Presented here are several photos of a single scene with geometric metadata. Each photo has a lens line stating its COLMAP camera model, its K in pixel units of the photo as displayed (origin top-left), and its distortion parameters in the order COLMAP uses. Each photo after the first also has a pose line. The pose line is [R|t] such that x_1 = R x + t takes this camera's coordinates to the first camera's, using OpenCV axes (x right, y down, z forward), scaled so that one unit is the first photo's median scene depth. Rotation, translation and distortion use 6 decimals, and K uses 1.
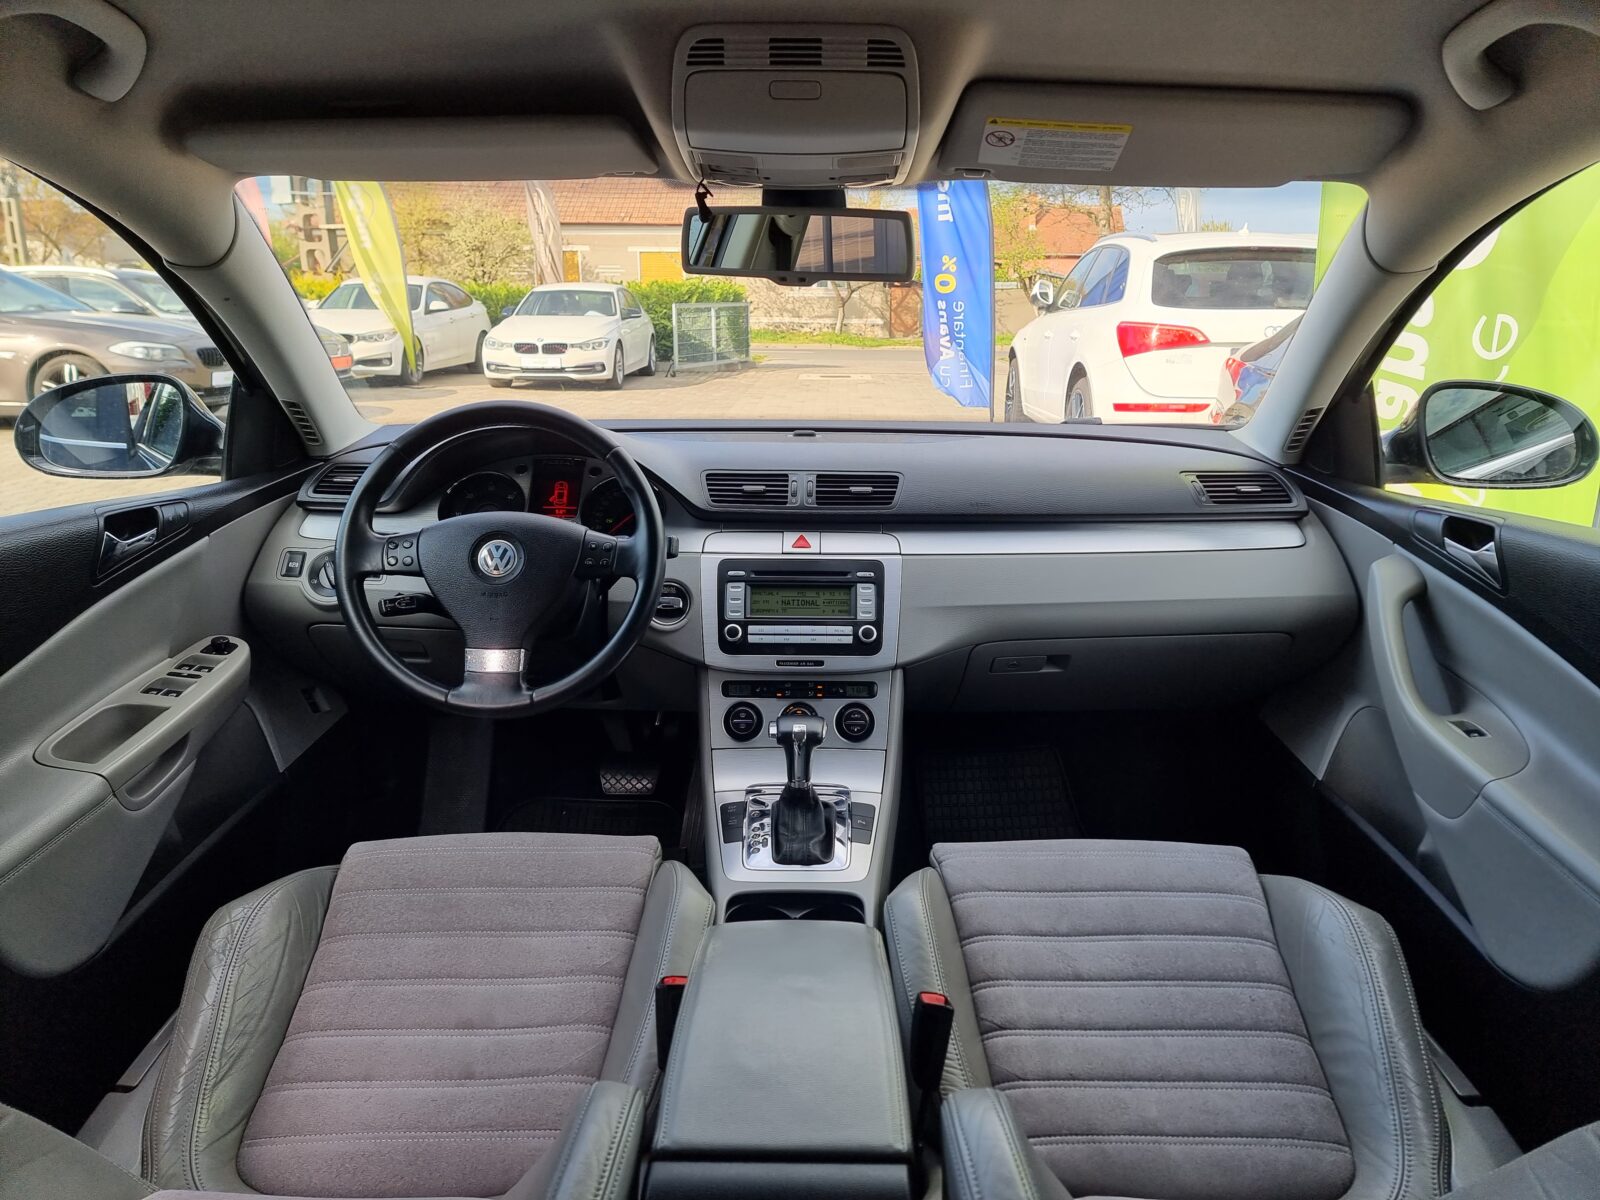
lens RADIAL K [[1085.7, 0, 822.7], [0, 1085.7, 600.6], [0, 0, 1]] dist [0.048338, -0.000947]
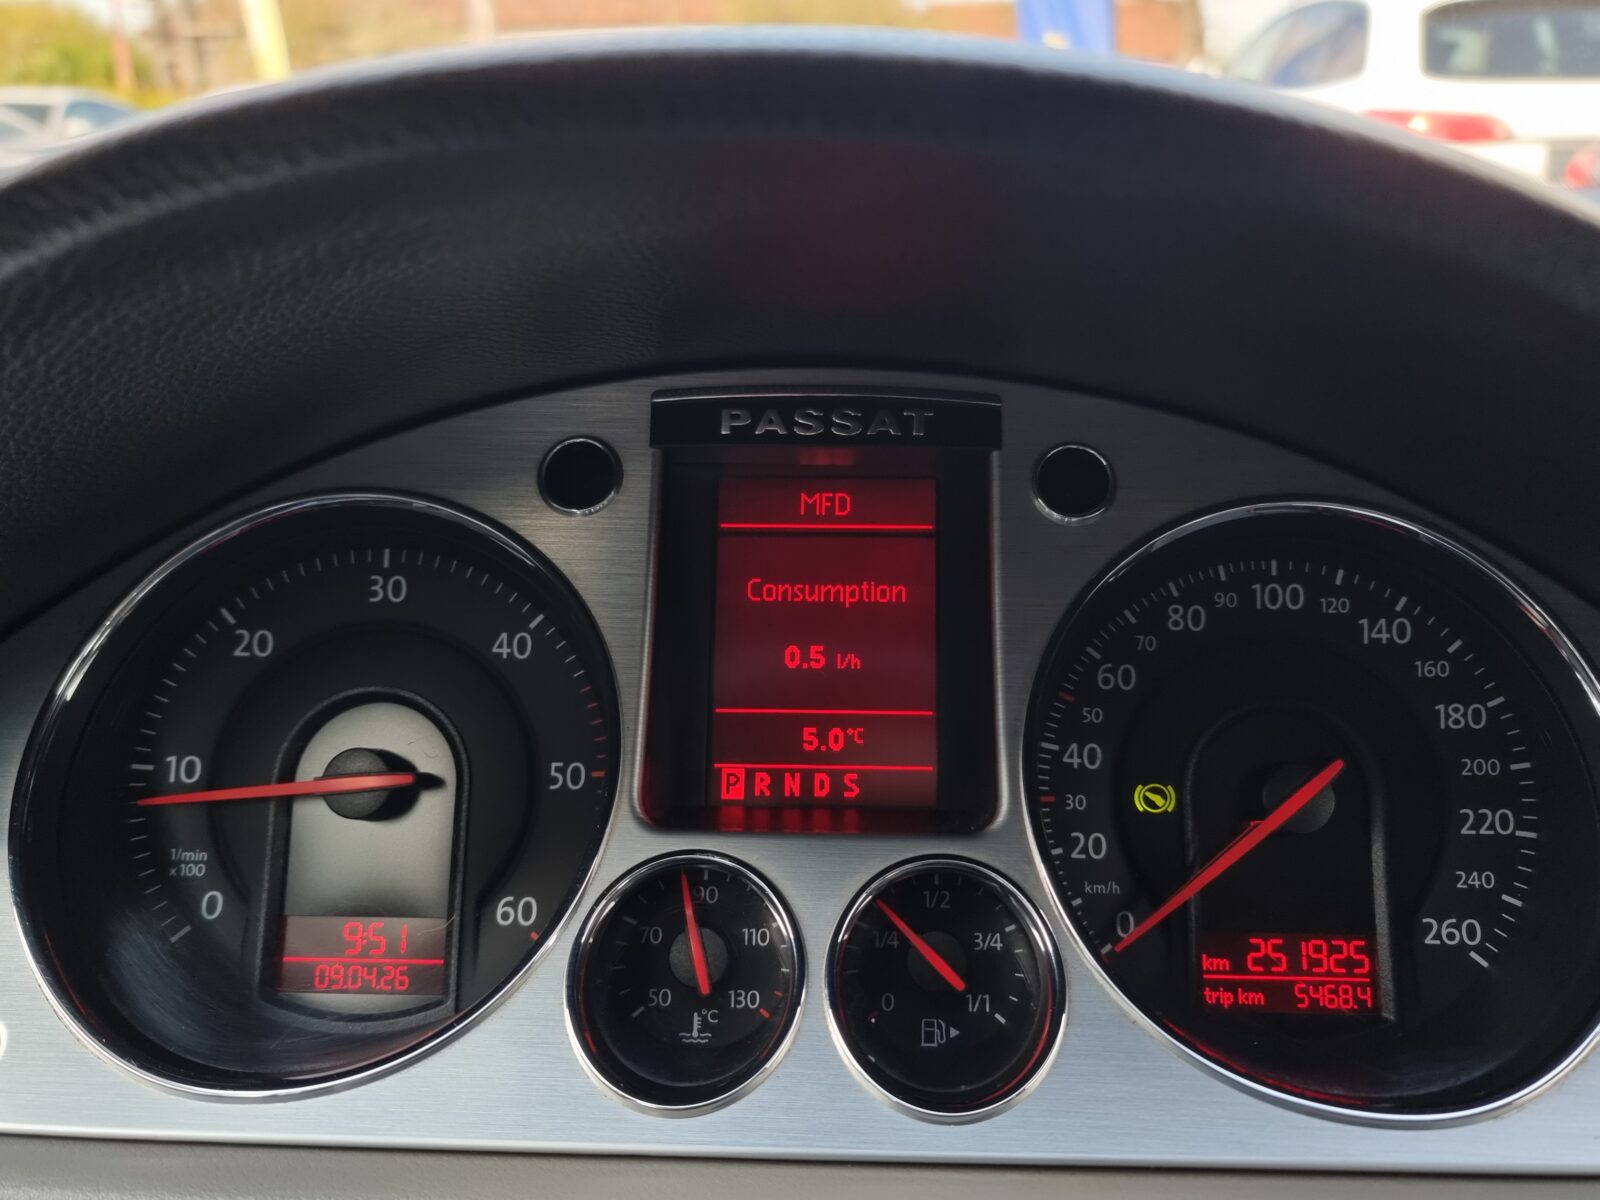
lens RADIAL K [[1117.2, 0, 799.9], [0, 1117.2, 558.7], [0, 0, 1]] dist [0.002425, 0.000219]
pose [[0.999878, -0.015627, -0.000637, -0.258786], [0.015632, 0.997230, 0.072725, -0.125684], [-0.000501, -0.072726, 0.997352, 0.890625]]
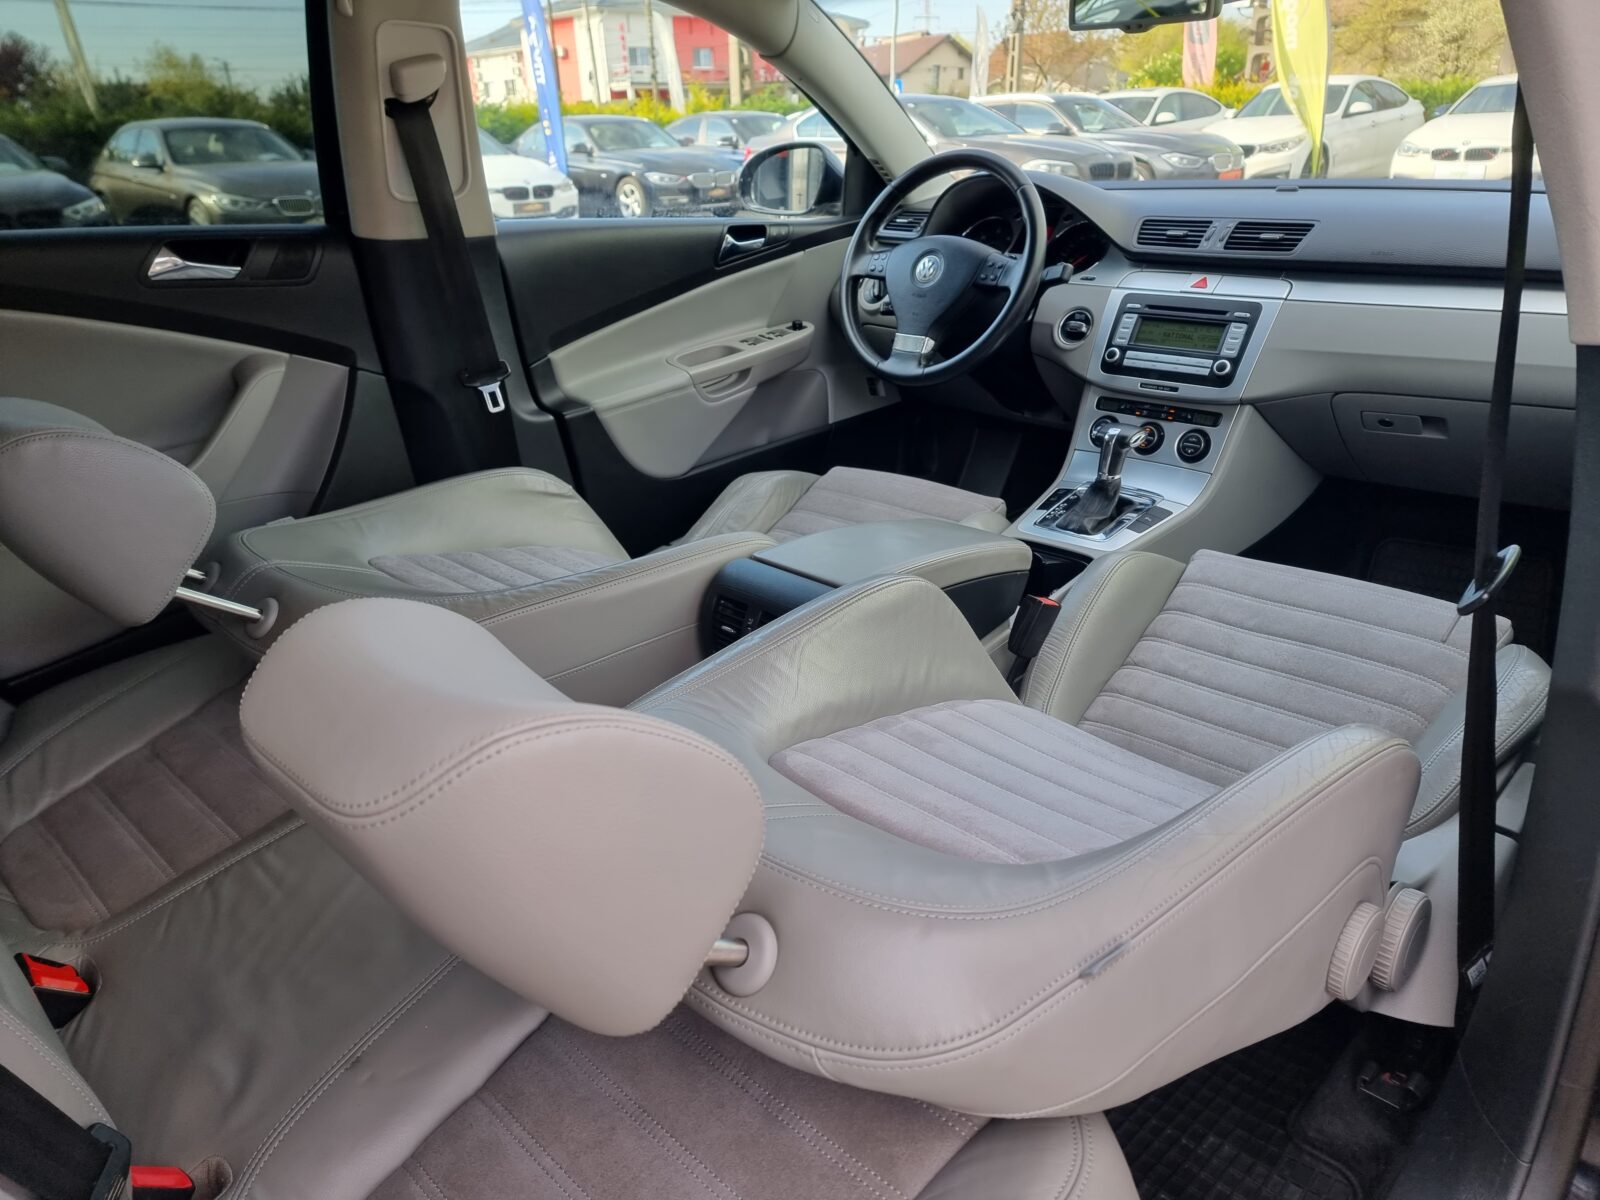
lens RADIAL K [[1122.0, 0, 776.6], [0, 1122.0, 602.6], [0, 0, 1]] dist [0.051146, -0.064207]
pose [[0.694383, 0.247747, -0.675613, 0.546694], [-0.149625, 0.968054, 0.201203, 0.095508], [0.703878, -0.038623, 0.709270, -0.139856]]
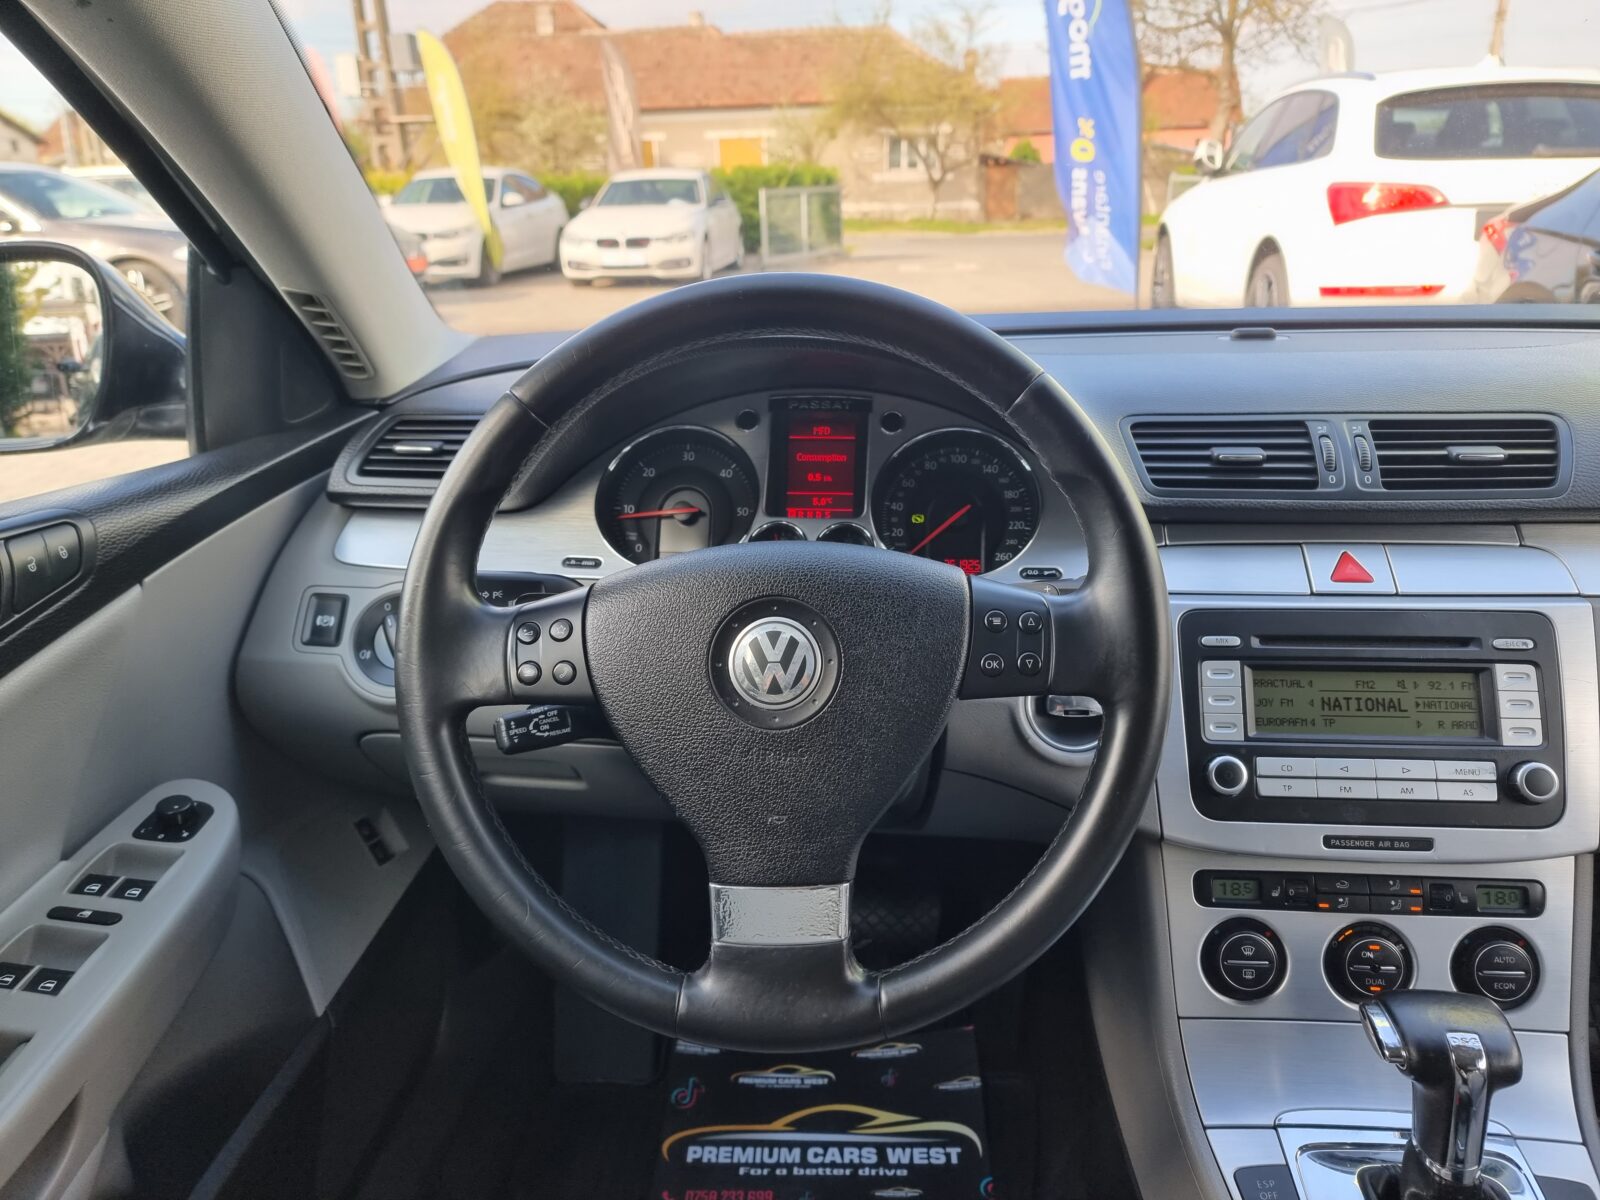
lens RADIAL K [[1101.8, 0, 816.6], [0, 1101.8, 601.9], [0, 0, 1]] dist [0.063894, -0.054399]
pose [[0.996934, -0.000859, -0.078245, -0.214133], [0.007716, 0.996146, 0.087375, -0.084397], [0.077868, -0.087711, 0.993098, 0.505261]]
